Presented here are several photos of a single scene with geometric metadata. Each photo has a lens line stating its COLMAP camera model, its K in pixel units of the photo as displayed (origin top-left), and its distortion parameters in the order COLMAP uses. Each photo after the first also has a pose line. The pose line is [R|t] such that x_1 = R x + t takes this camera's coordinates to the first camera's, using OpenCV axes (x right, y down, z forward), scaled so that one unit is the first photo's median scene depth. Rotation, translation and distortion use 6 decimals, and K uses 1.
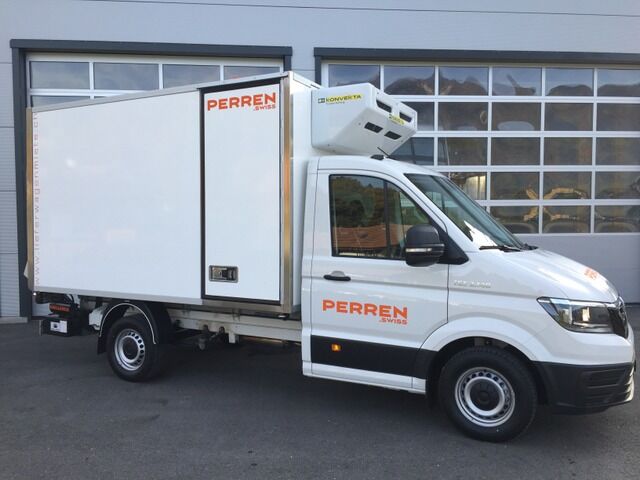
lens RADIAL K [[544.6, 0, 321.6], [0, 544.6, 237.9], [0, 0, 1]] dist [0.066702, -0.101694]
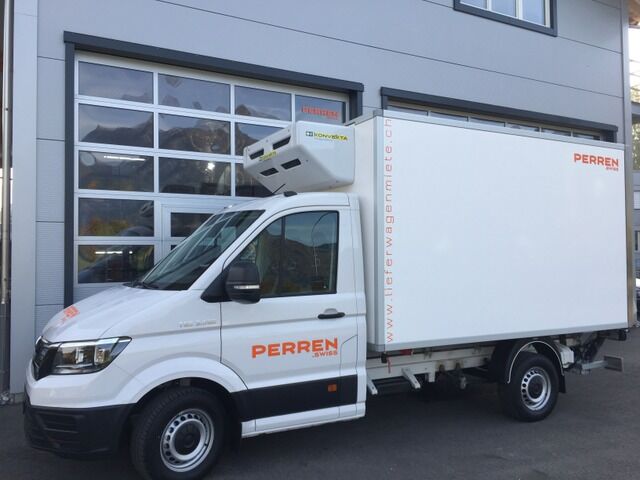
lens RADIAL K [[555.8, 0, 352.0], [0, 555.8, 246.1], [0, 0, 1]] dist [0.080801, 0.002111]
pose [[0.503332, 0.010205, 0.864033, -0.749658], [0.036158, 0.998806, -0.032860, -0.015166], [-0.863336, 0.047781, 0.502362, 0.410368]]
